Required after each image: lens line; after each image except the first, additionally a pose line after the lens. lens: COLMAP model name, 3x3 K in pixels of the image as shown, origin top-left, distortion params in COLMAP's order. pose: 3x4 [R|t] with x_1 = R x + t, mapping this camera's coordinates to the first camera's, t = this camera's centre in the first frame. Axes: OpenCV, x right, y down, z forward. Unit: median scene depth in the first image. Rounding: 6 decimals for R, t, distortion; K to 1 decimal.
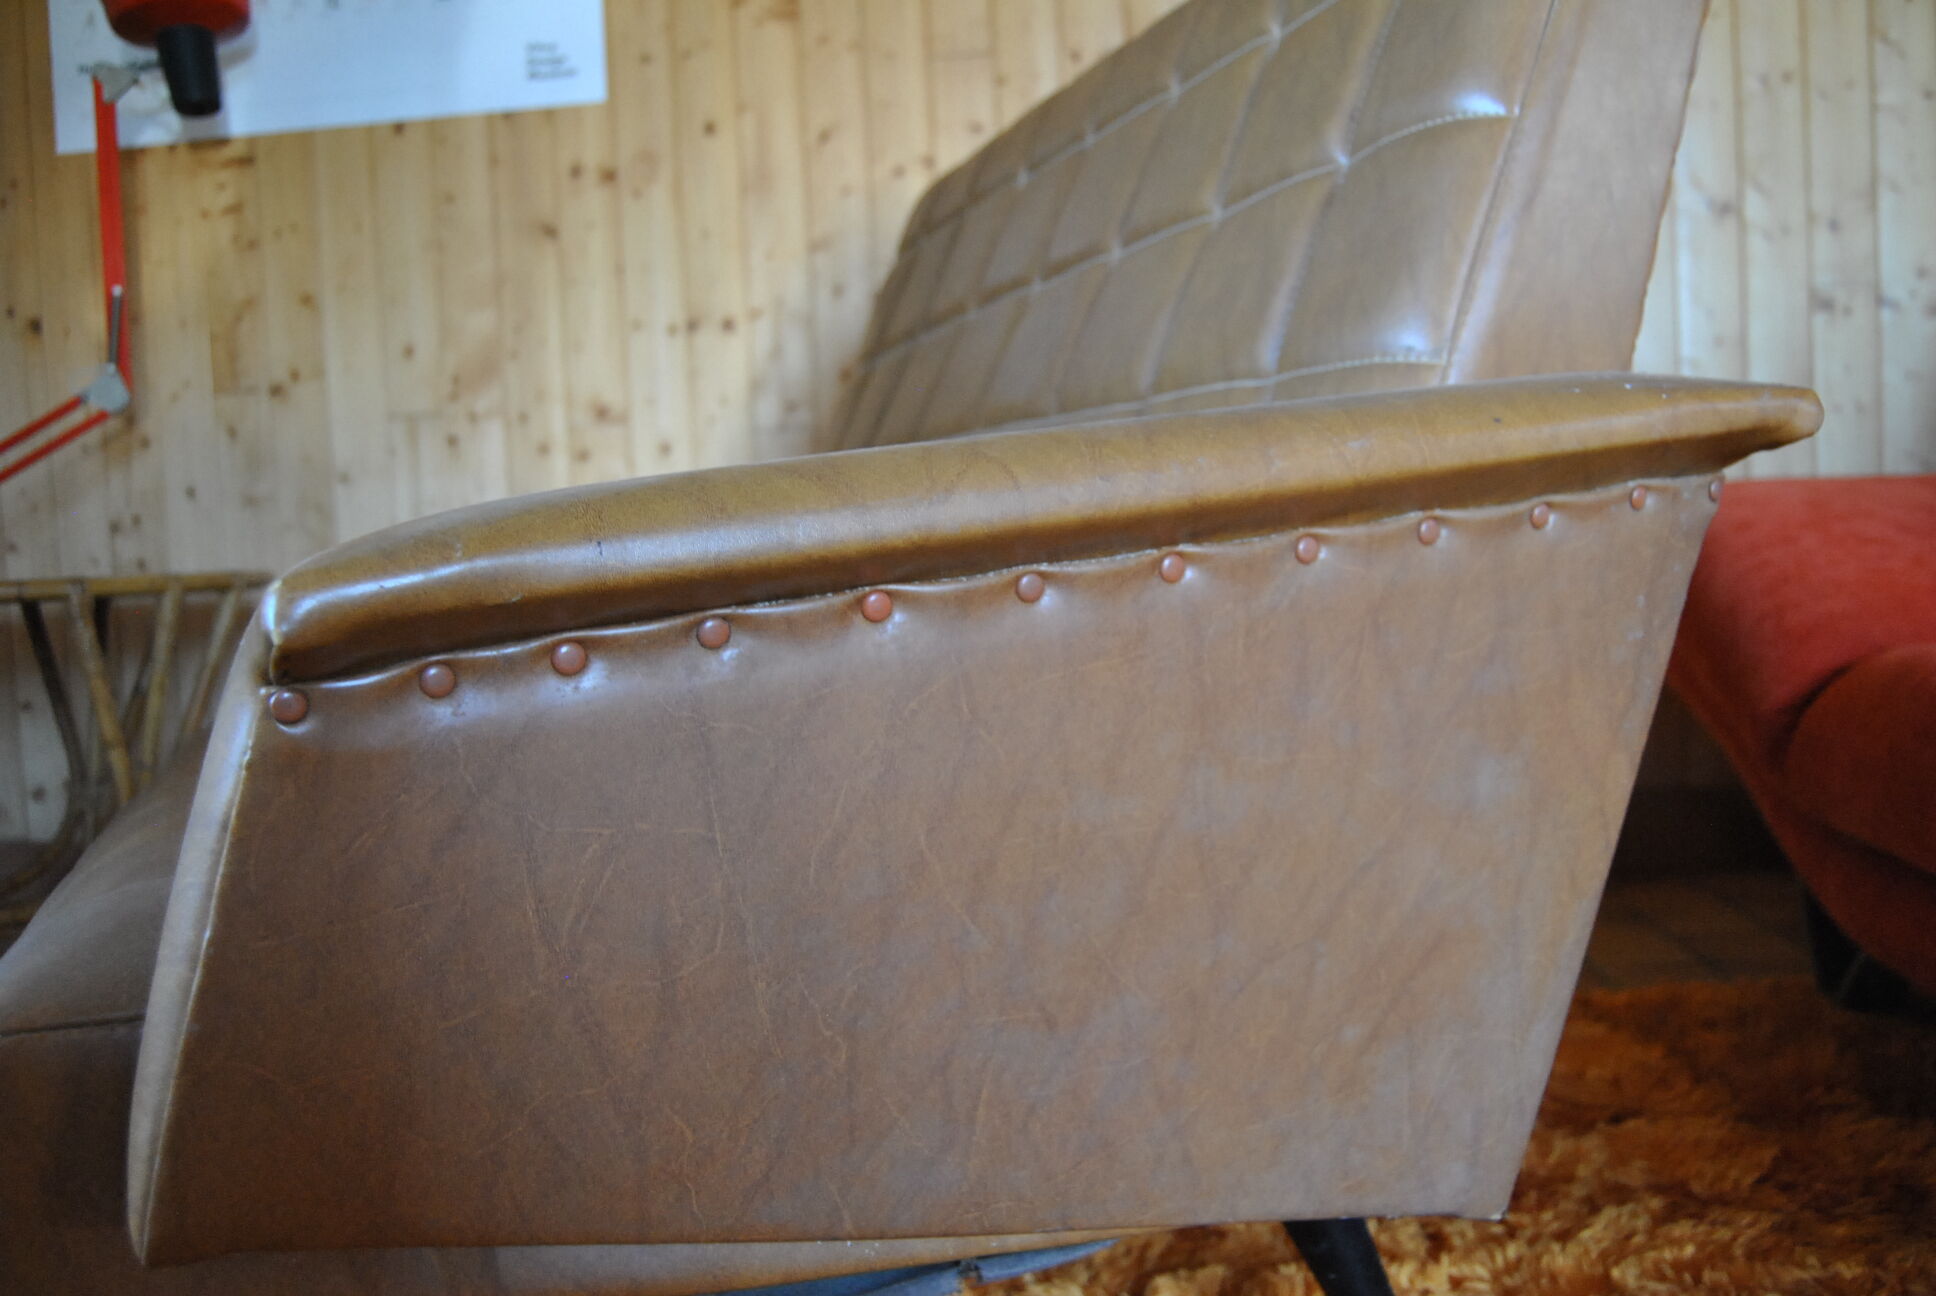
lens RADIAL K [[1574.8, 0, 984.8], [0, 1574.8, 637.3], [0, 0, 1]] dist [-0.067342, 0.001662]
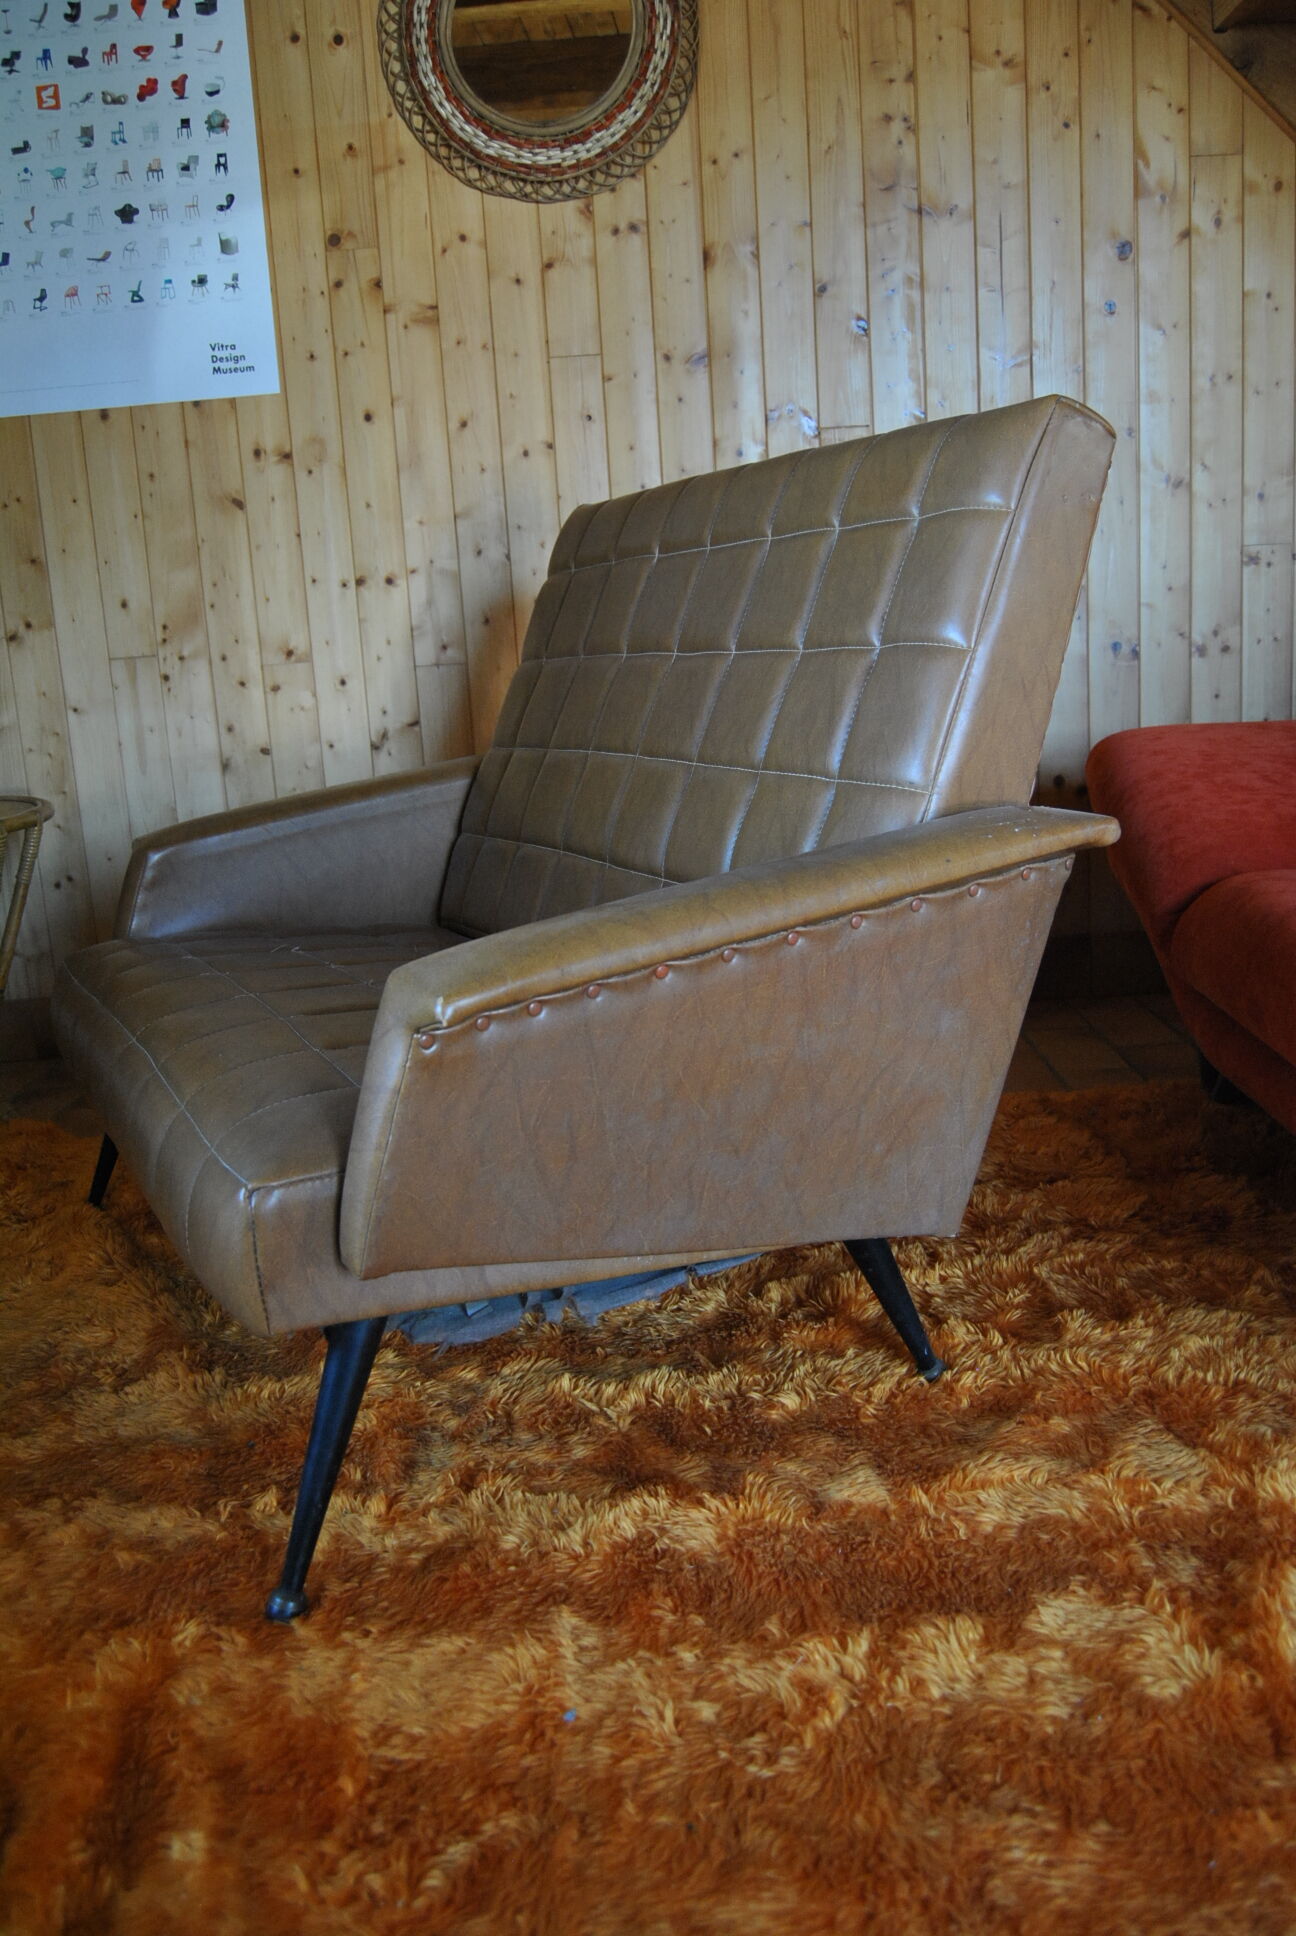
lens RADIAL K [[1516.2, 0, 652.7], [0, 1516.2, 965.9], [0, 0, 1]] dist [-0.072909, 0.017033]
pose [[0.997071, -0.031076, 0.069881, -0.107171], [0.020141, 0.988166, 0.152063, -0.163441], [-0.073780, -0.150210, 0.985897, -0.502797]]
